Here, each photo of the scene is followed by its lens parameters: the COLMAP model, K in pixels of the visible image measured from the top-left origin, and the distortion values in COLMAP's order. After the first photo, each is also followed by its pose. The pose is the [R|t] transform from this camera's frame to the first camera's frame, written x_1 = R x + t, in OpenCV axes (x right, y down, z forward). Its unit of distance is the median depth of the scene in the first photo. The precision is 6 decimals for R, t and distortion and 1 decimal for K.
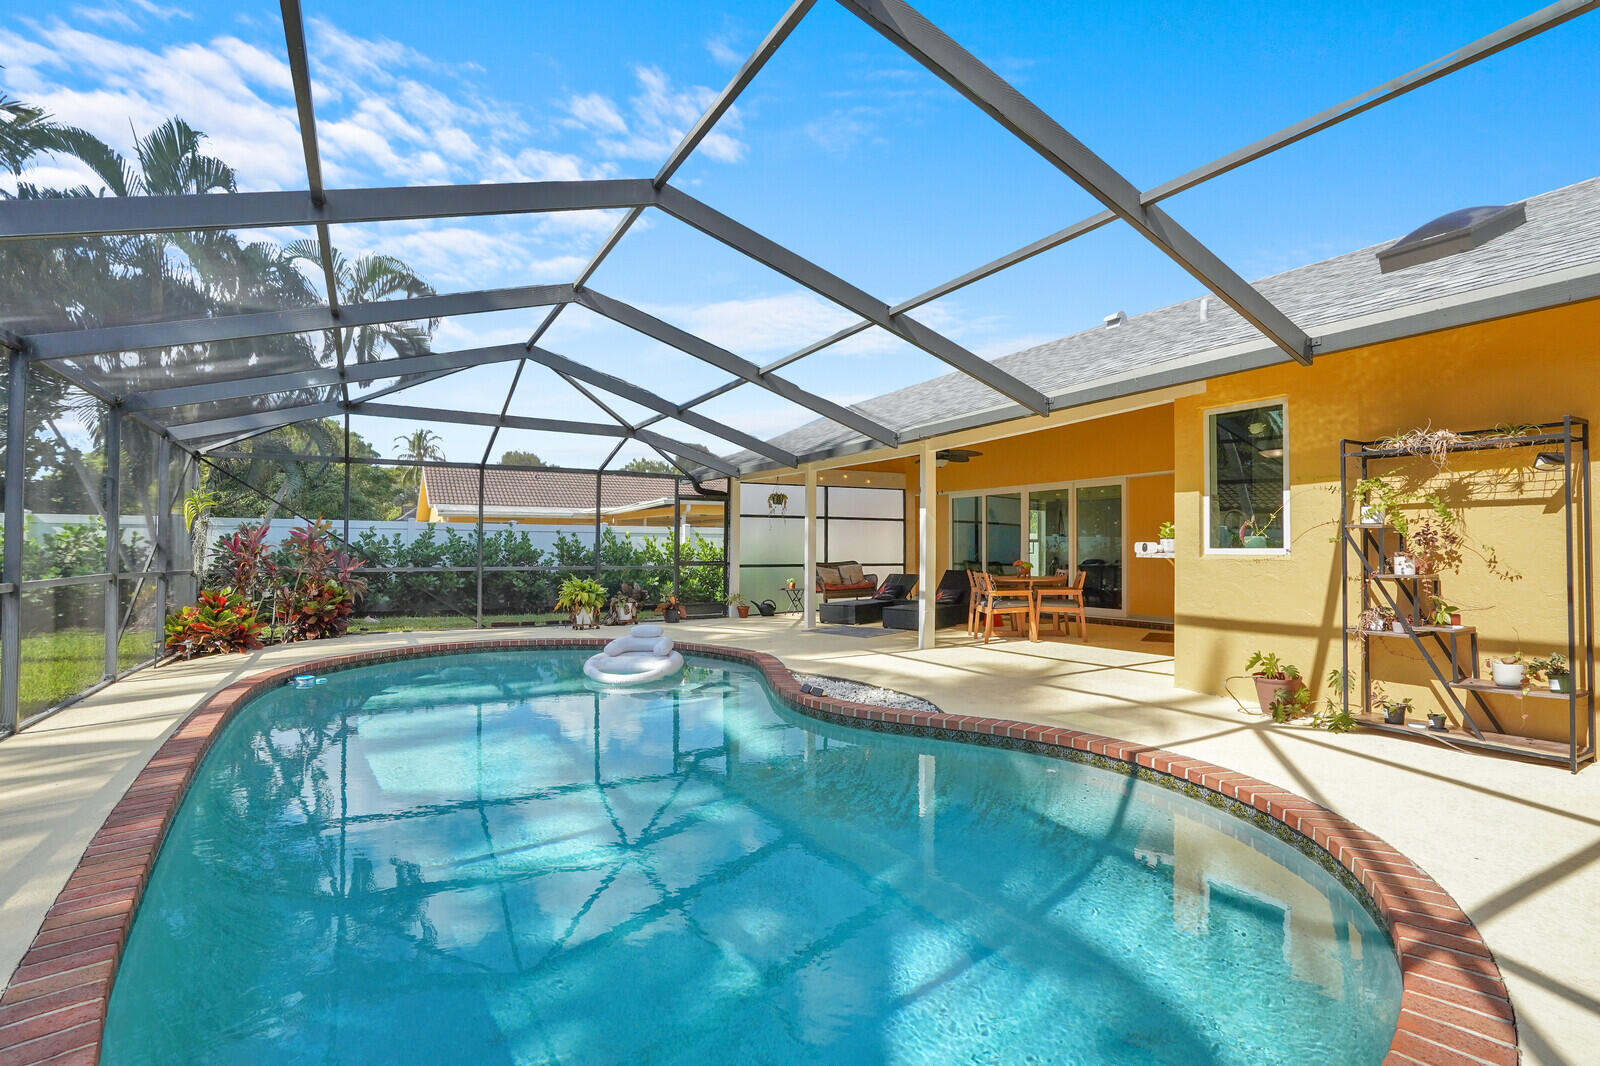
lens RADIAL K [[750.0, 0, 803.8], [0, 750.0, 535.4], [0, 0, 1]] dist [-0.036992, 0.004176]
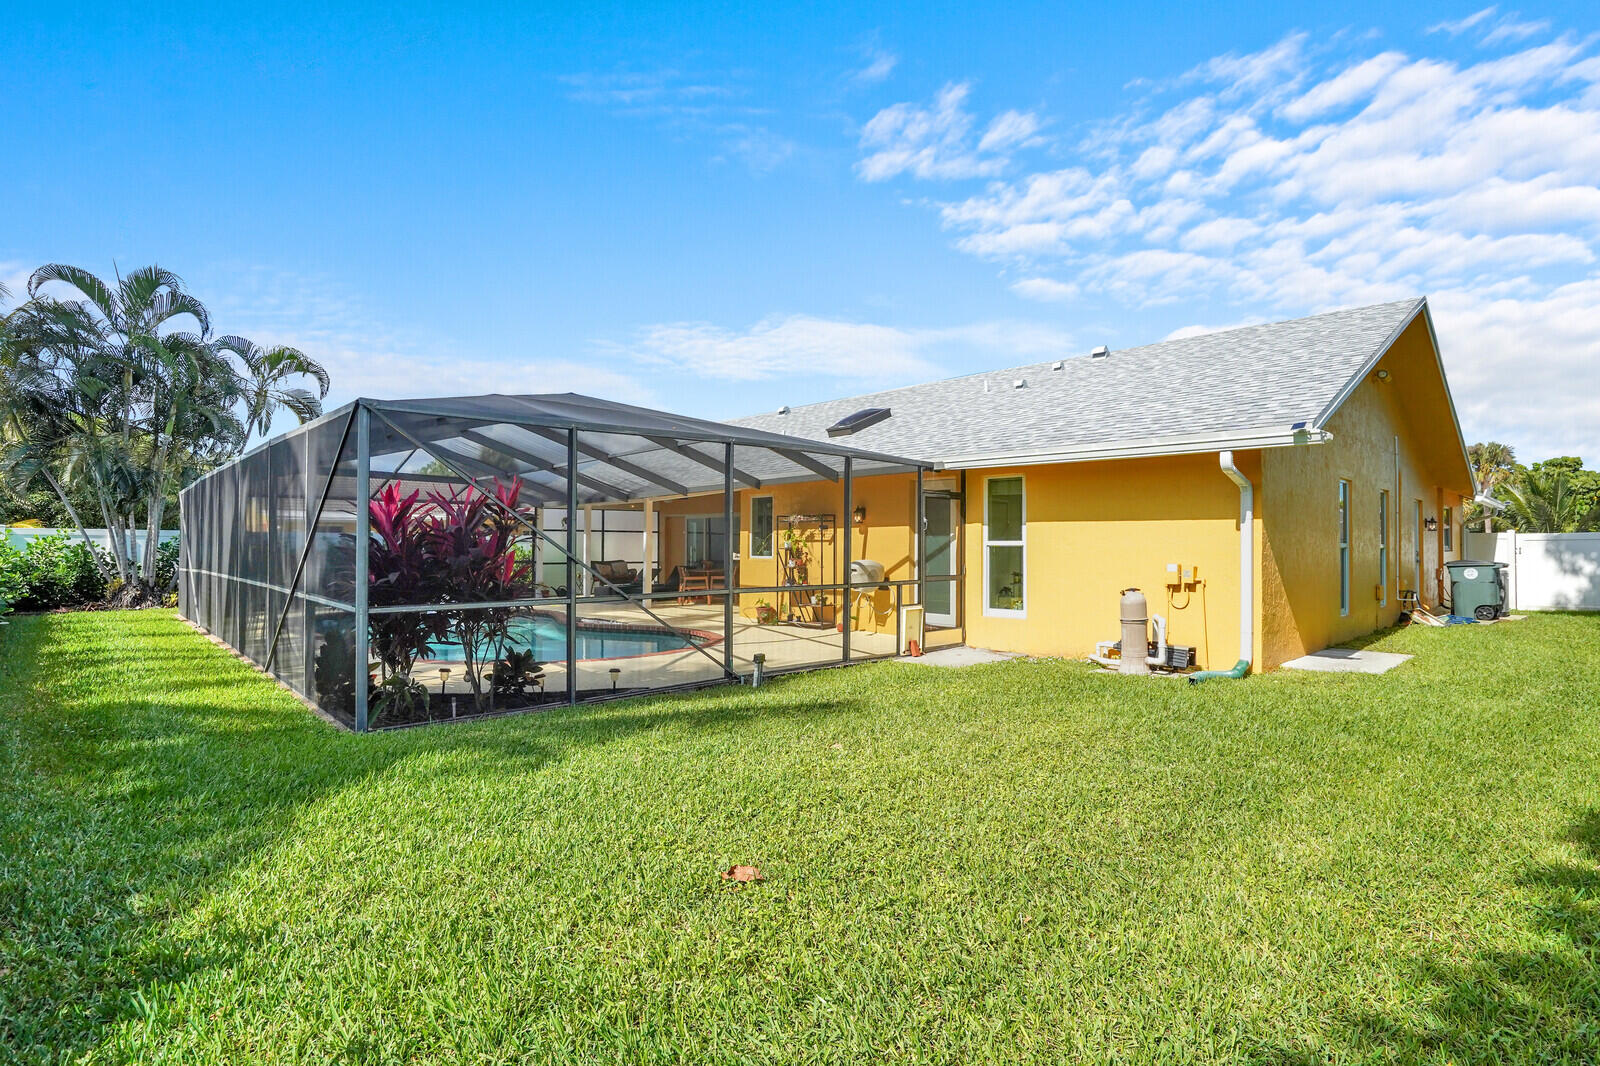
lens RADIAL K [[750.0, 0, 790.9], [0, 750.0, 538.6], [0, 0, 1]] dist [-0.036992, 0.004176]
pose [[0.973395, 0.002975, 0.229113, 0.083541], [-0.005257, 0.999942, 0.009353, -0.038341], [-0.229072, -0.010308, 0.973355, -0.854569]]
